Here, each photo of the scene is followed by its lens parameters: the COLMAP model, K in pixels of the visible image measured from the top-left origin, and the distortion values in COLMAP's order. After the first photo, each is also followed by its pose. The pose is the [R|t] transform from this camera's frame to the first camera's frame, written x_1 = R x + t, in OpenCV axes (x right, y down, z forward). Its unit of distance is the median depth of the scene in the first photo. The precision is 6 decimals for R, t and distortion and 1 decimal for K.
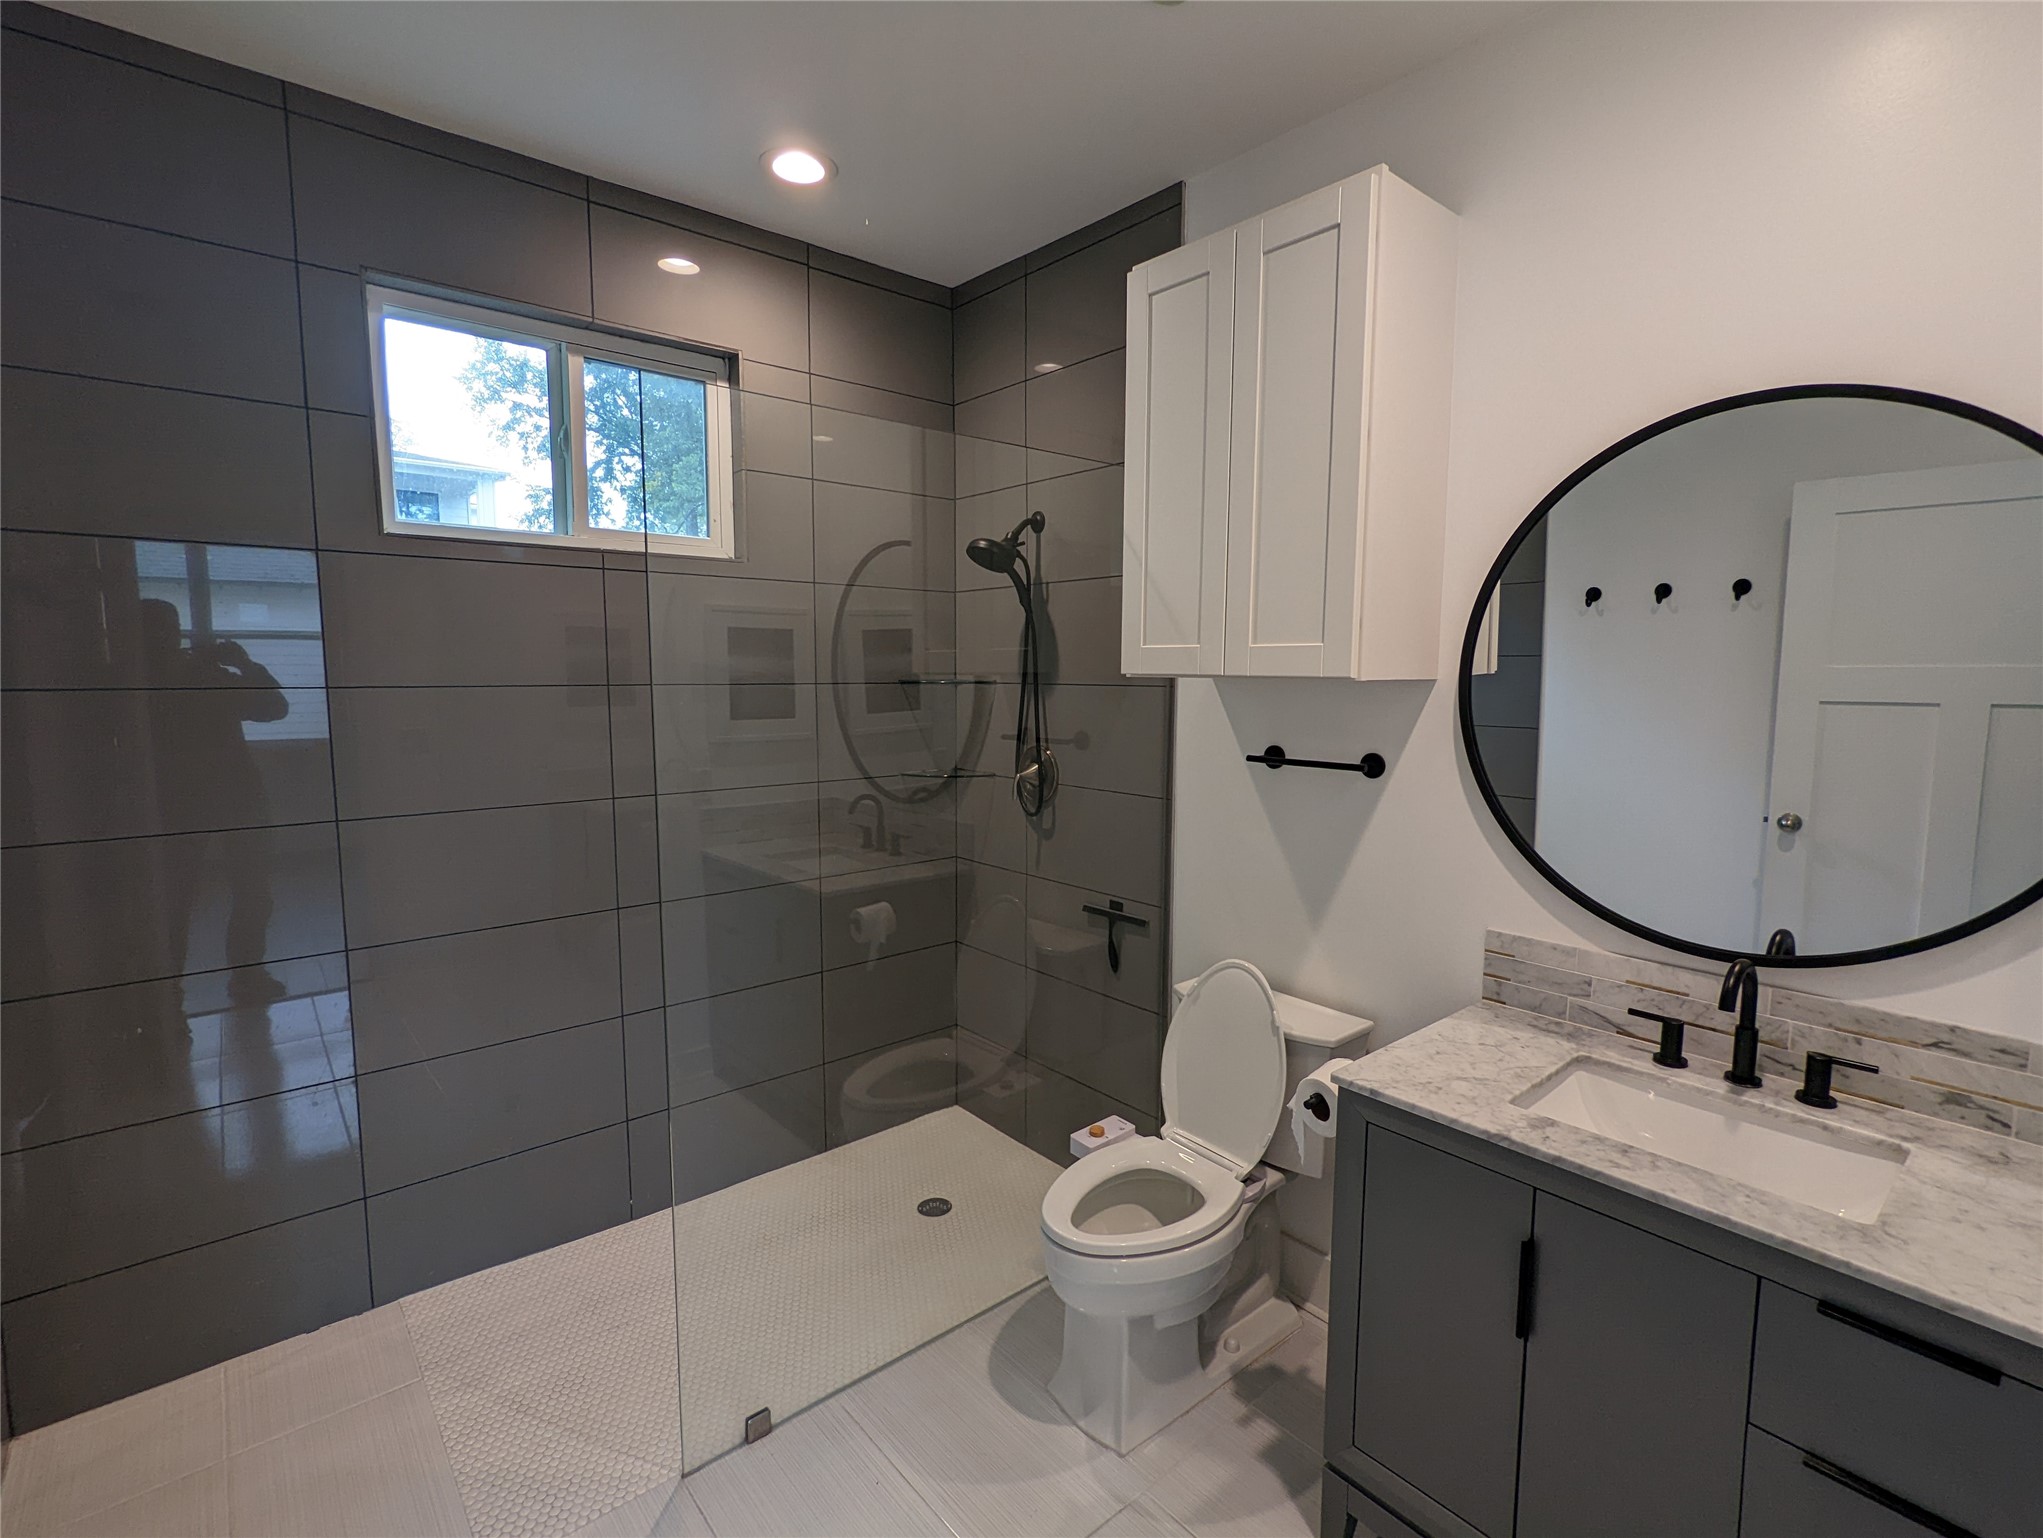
lens RADIAL K [[953.5, 0, 1021.5], [0, 953.5, 769.0], [0, 0, 1]] dist [-0.035557, -0.000187]
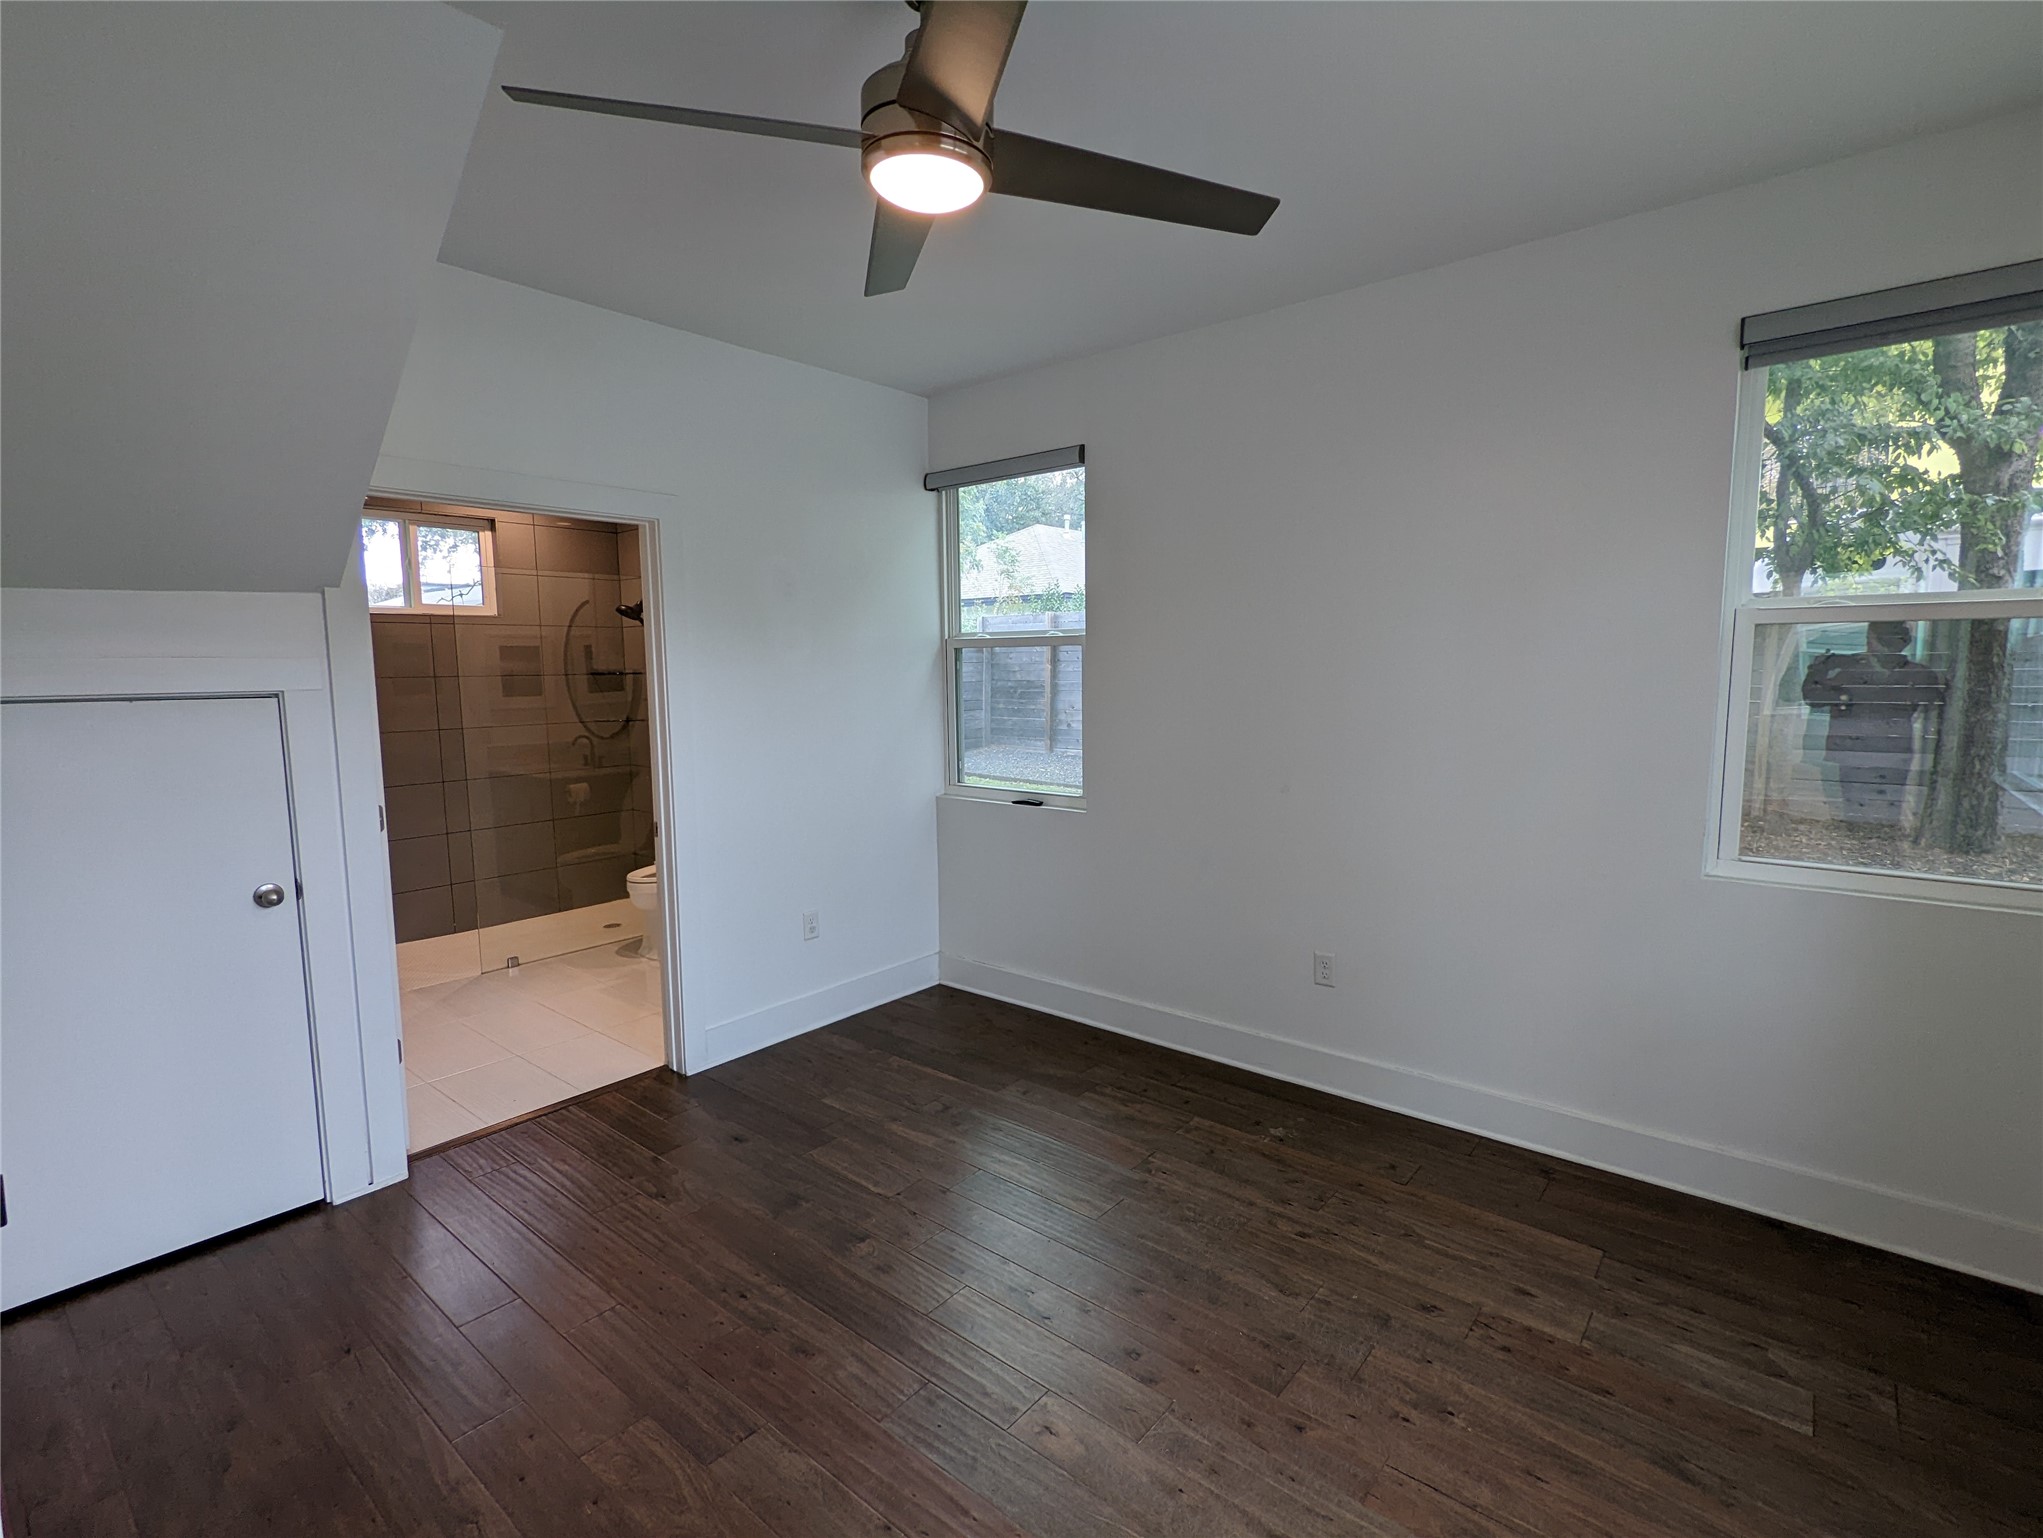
lens RADIAL K [[953.5, 0, 1021.5], [0, 953.5, 769.0], [0, 0, 1]] dist [-0.035557, -0.000187]
pose [[0.983868, -0.037544, 0.174911, 0.390124], [0.035363, 0.999253, 0.015571, 0.103739], [-0.175365, -0.009135, 0.984461, -1.061937]]
